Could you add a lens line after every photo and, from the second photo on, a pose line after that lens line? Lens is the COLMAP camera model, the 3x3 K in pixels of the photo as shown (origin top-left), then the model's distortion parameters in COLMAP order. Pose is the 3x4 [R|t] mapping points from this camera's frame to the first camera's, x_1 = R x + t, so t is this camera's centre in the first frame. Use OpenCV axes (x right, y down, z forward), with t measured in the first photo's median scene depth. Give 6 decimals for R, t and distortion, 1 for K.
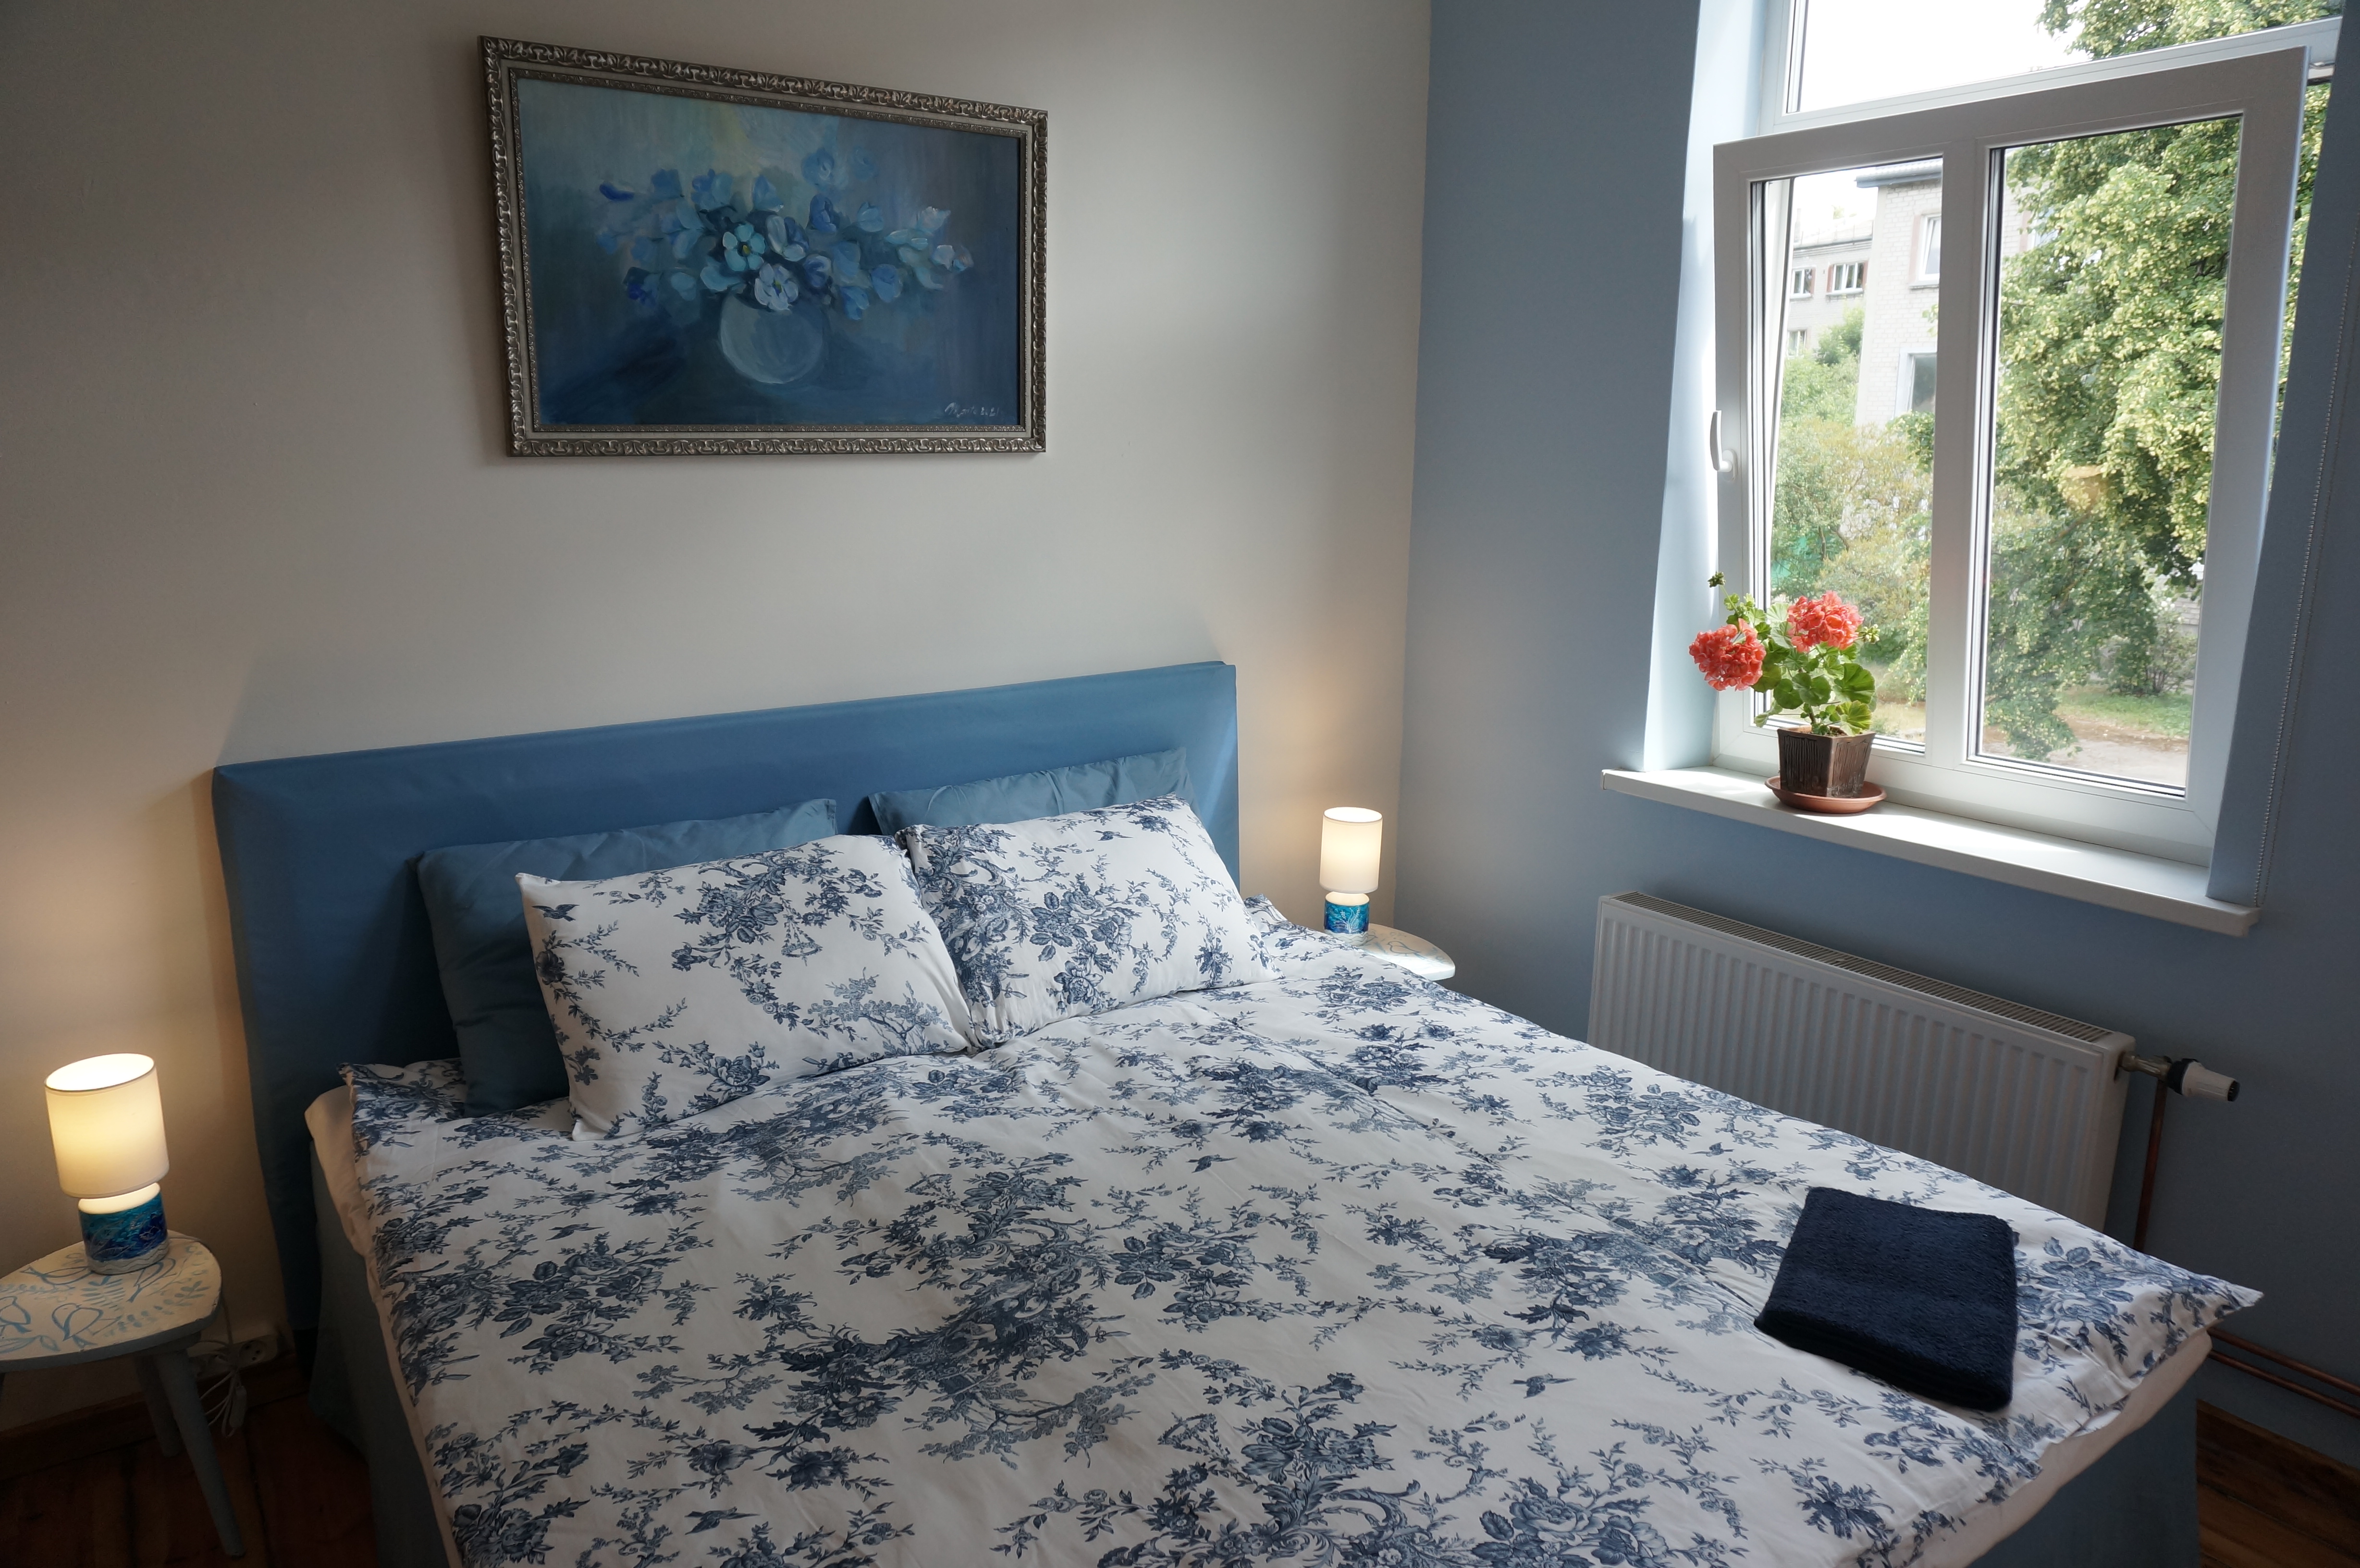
lens RADIAL K [[1579.2, 0, 1182.1], [0, 1579.2, 793.5], [0, 0, 1]] dist [-0.045654, 0.028962]
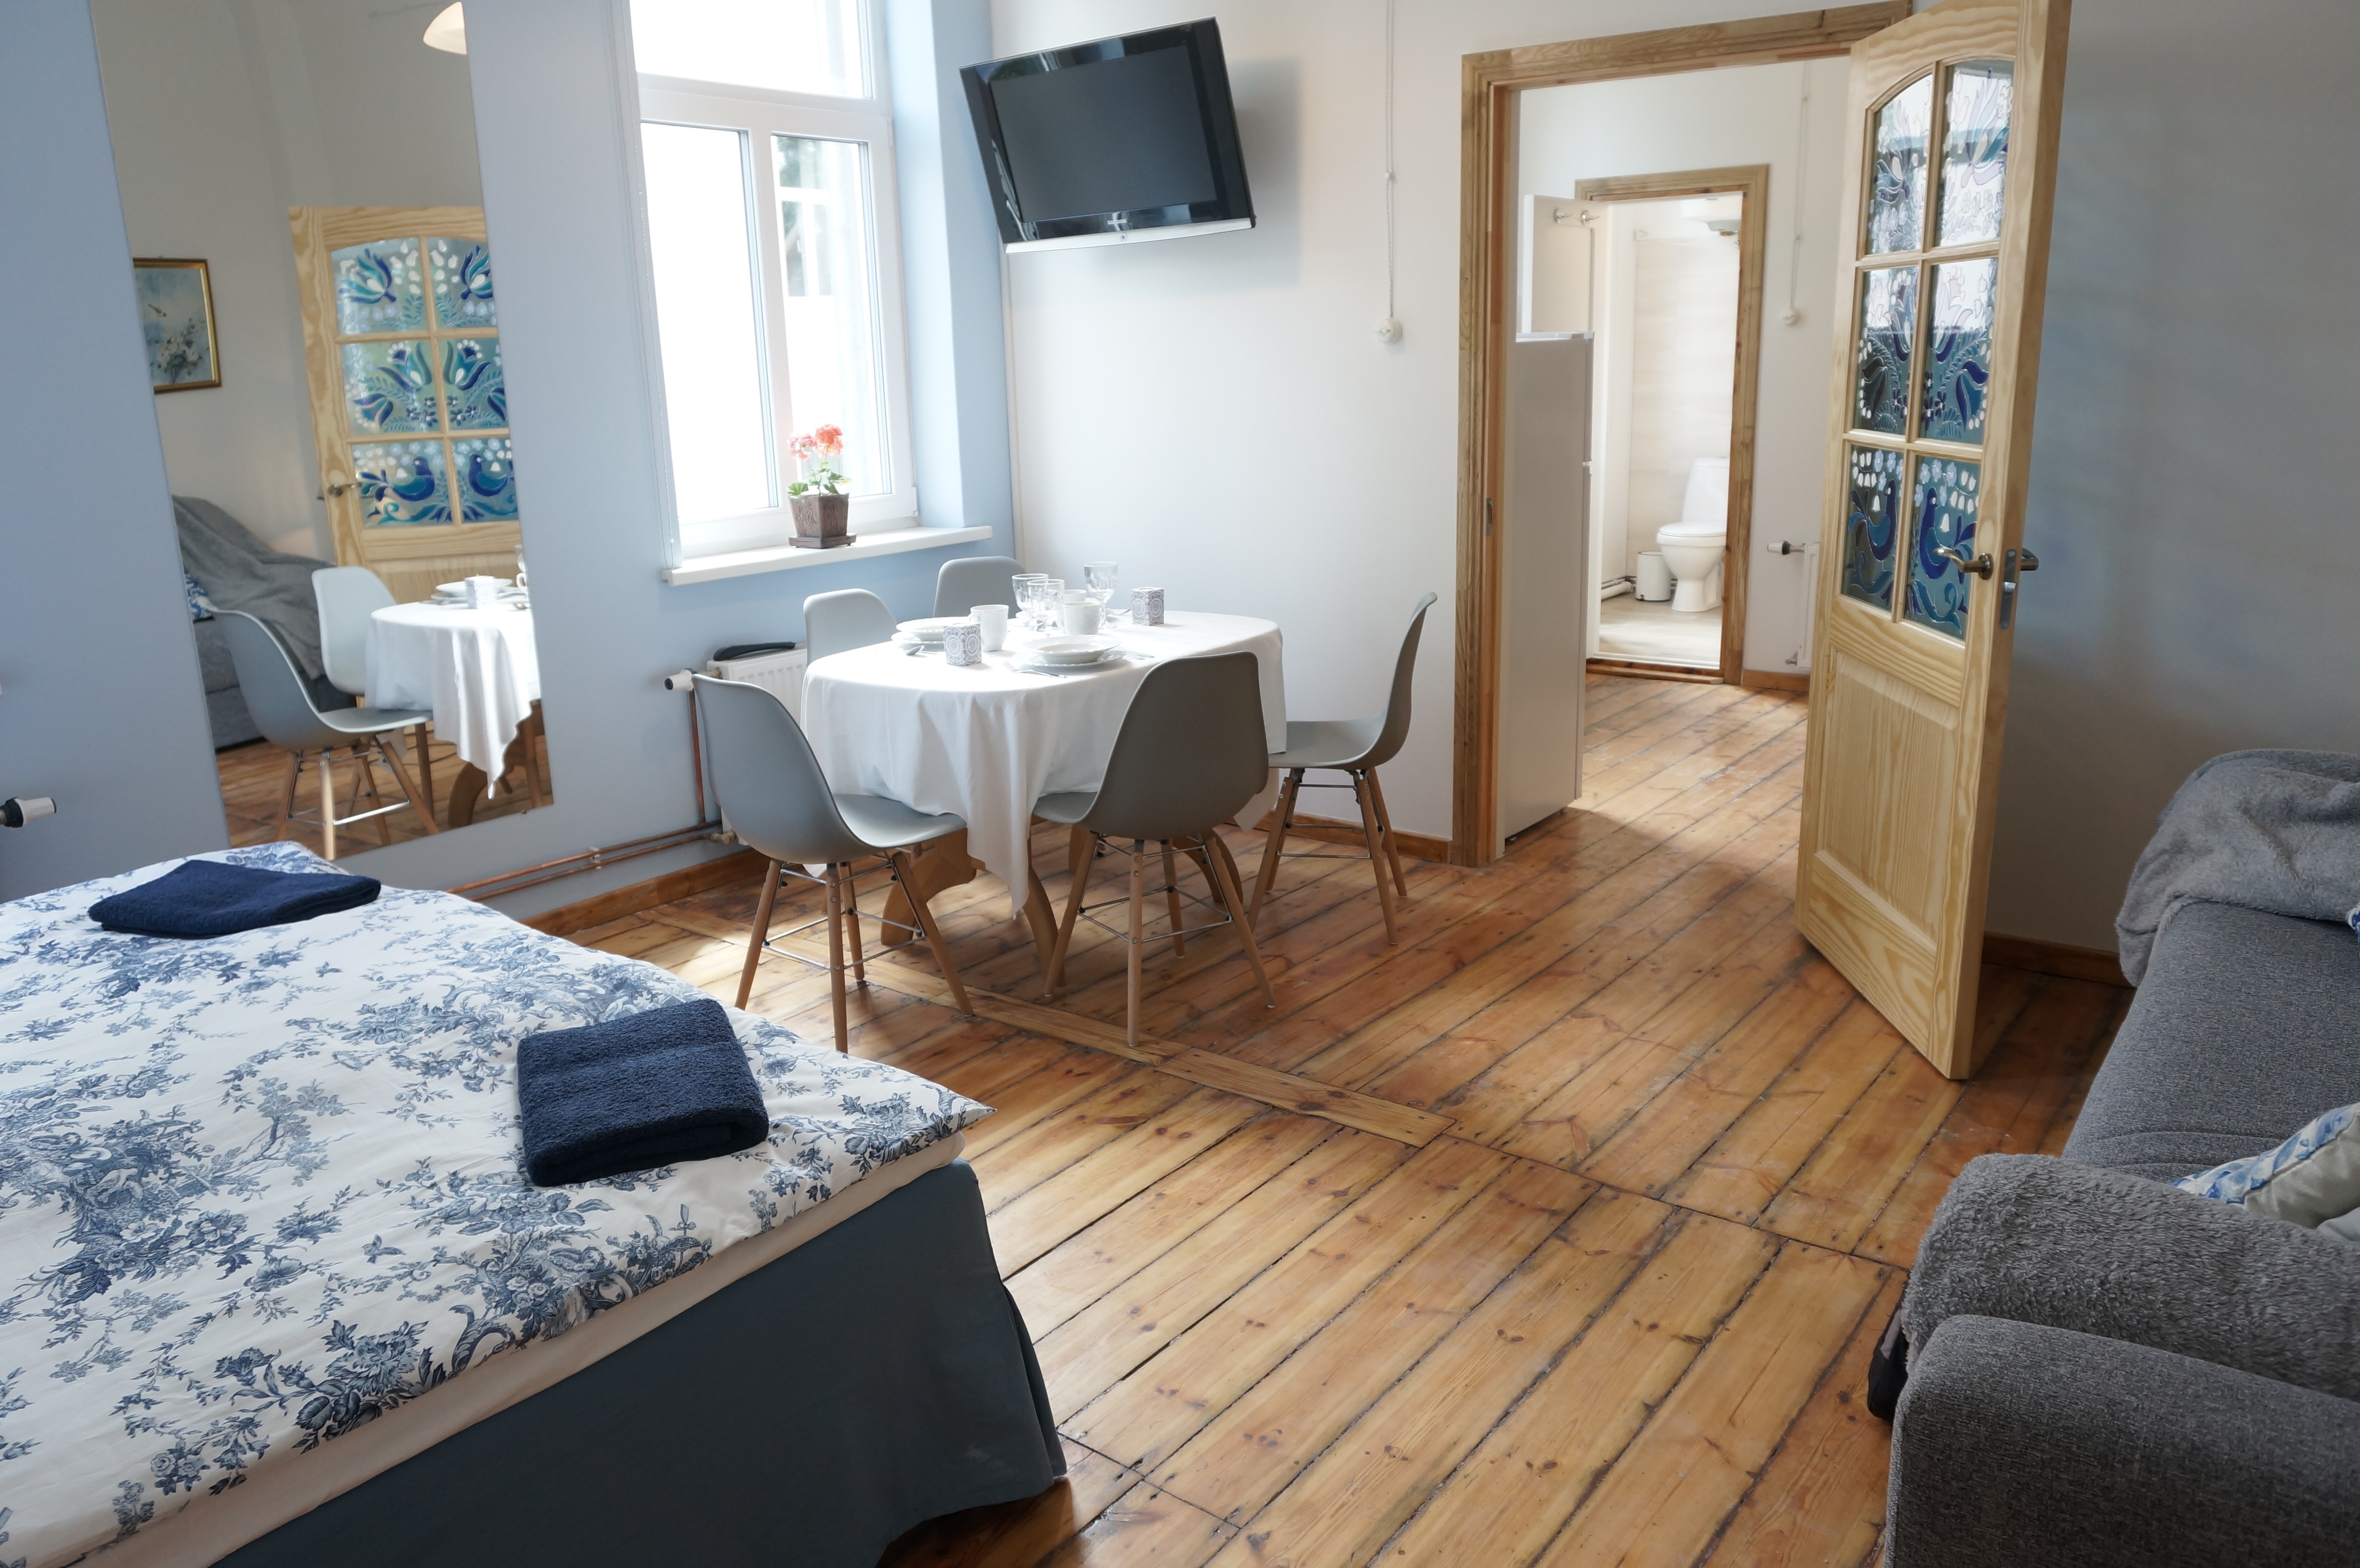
lens RADIAL K [[1693.5, 0, 1184.1], [0, 1693.5, 770.0], [0, 0, 1]] dist [-0.041016, 0.022766]
pose [[-0.295105, -0.225718, 0.928420, -0.859323], [0.245540, 0.921145, 0.301996, -0.024060], [-0.923376, 0.317085, -0.216412, 0.385104]]
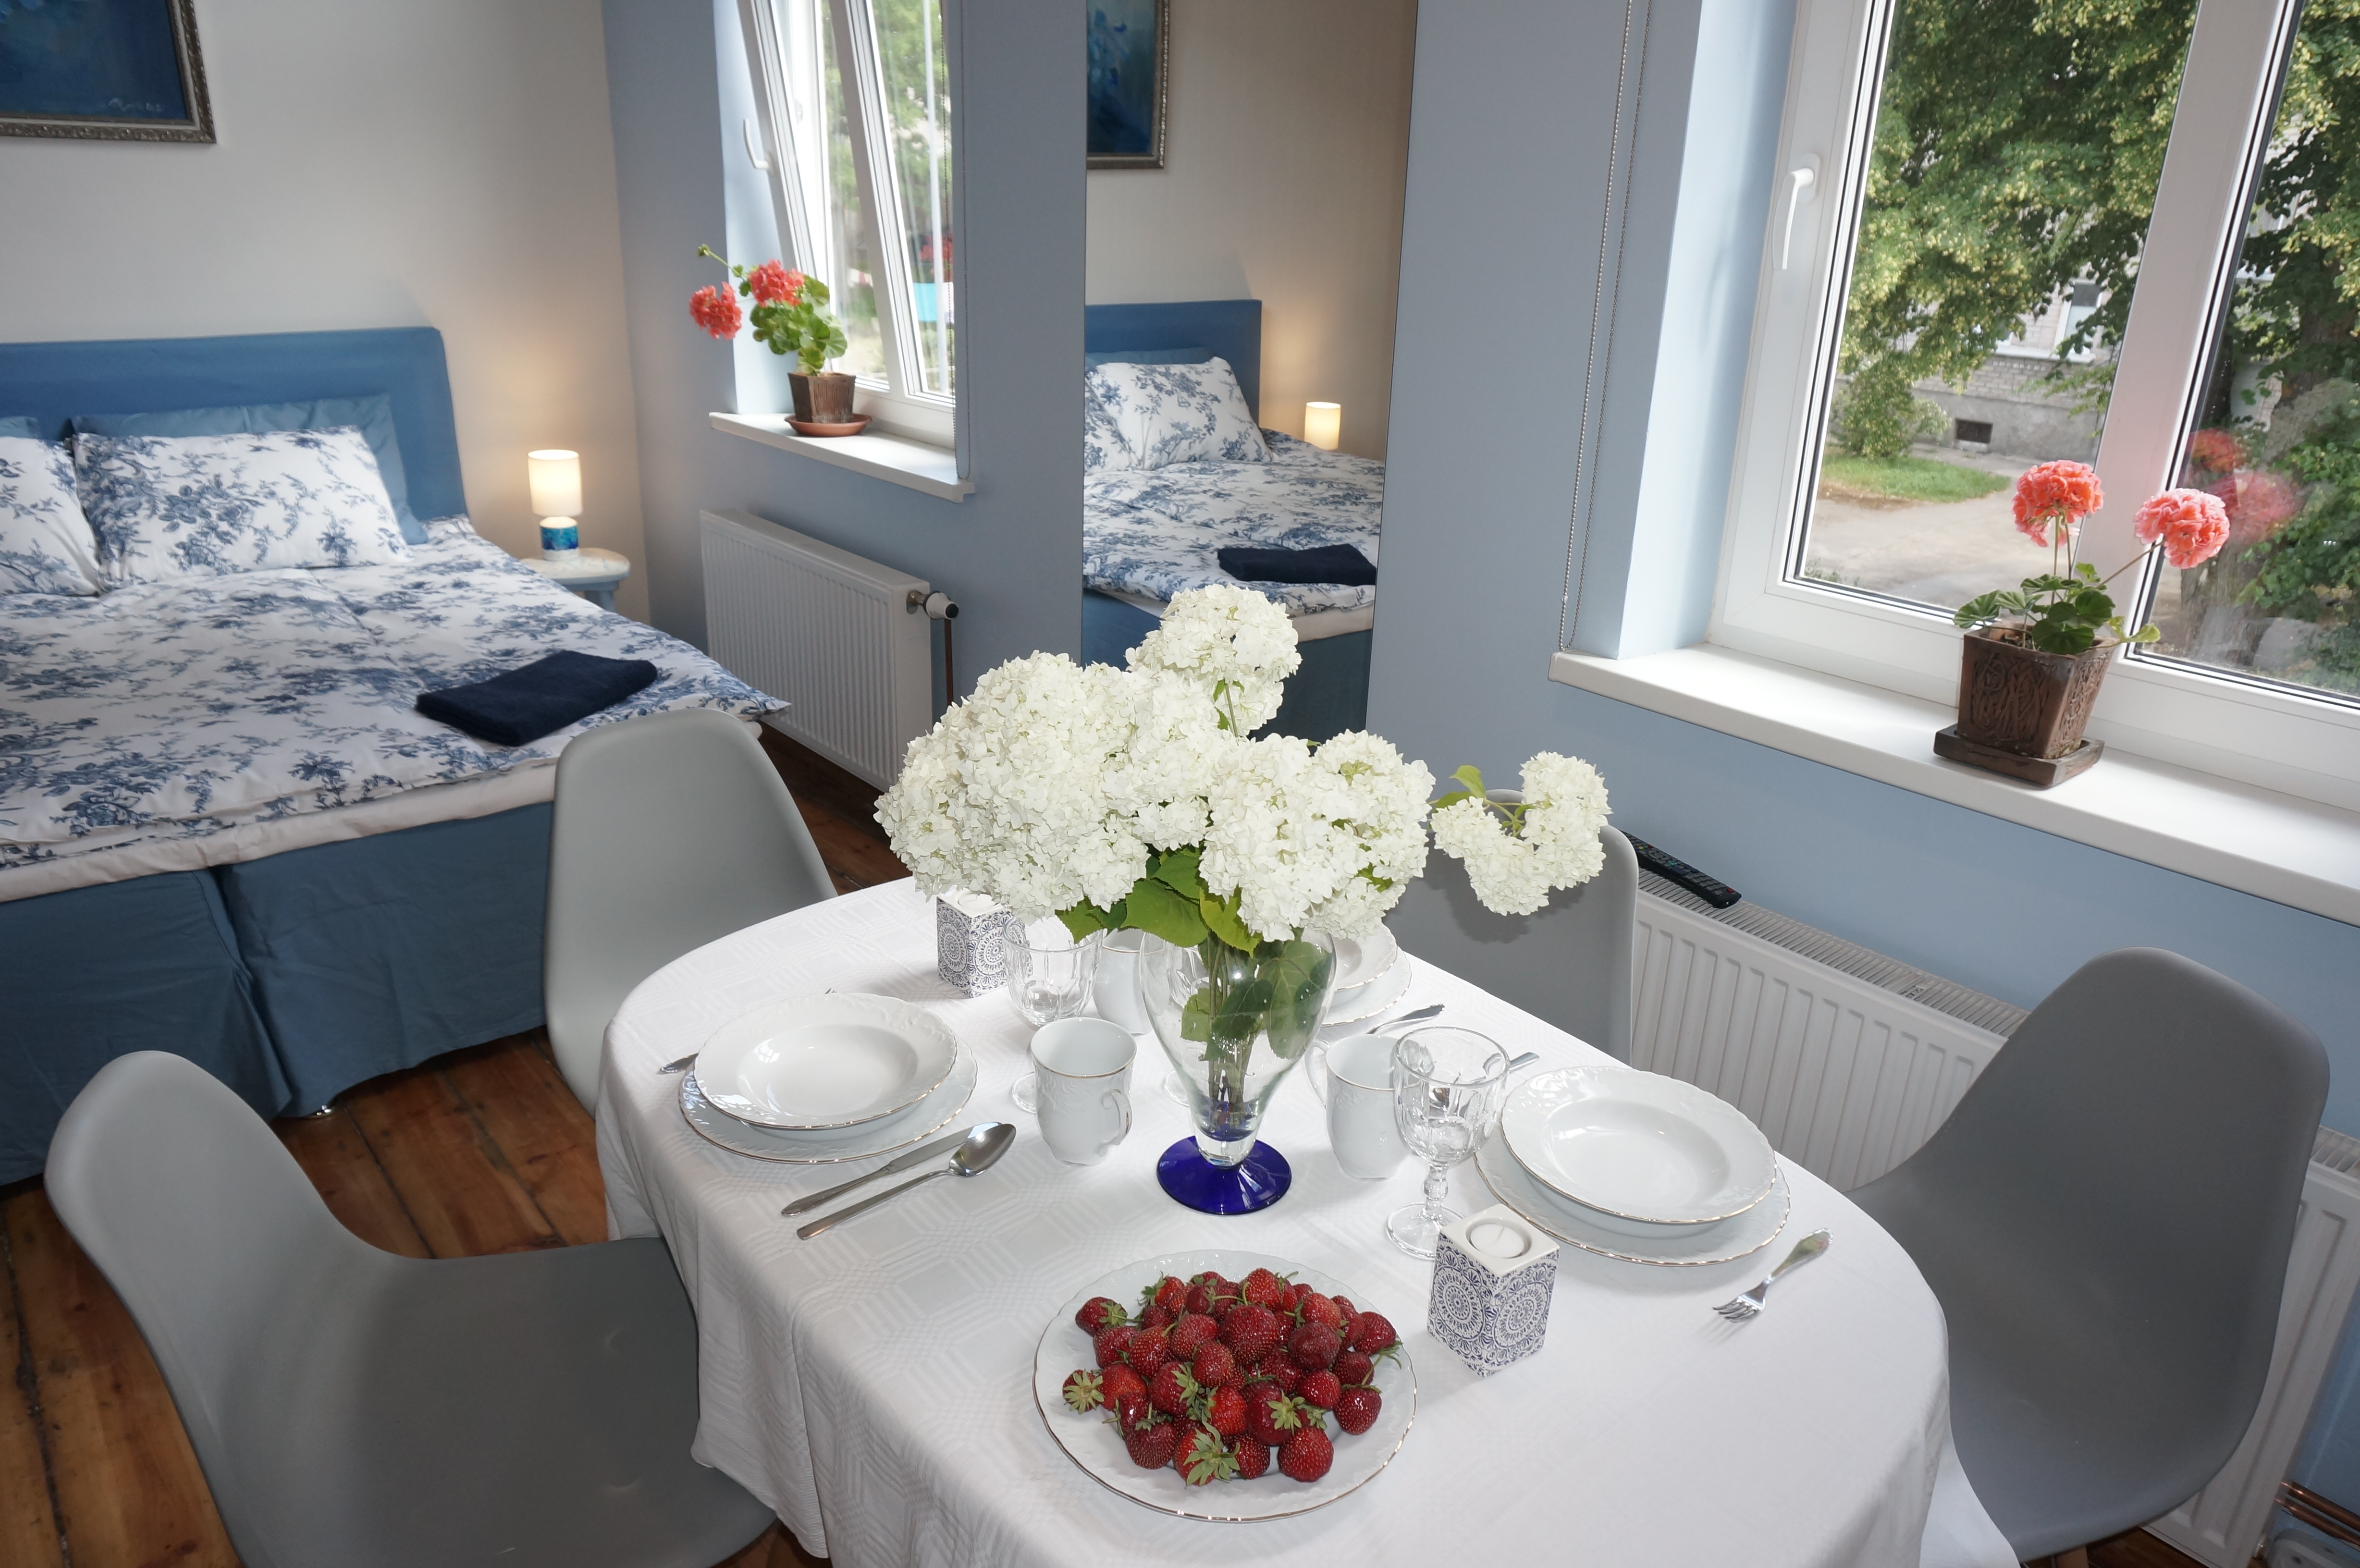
lens RADIAL K [[1579.2, 0, 1184.4], [0, 1579.2, 799.4], [0, 0, 1]] dist [-0.045654, 0.028962]
pose [[0.997050, -0.003194, 0.076686, 0.733627], [-0.008104, 0.989167, 0.146569, 0.140975], [-0.076324, -0.146758, 0.986223, -0.445119]]
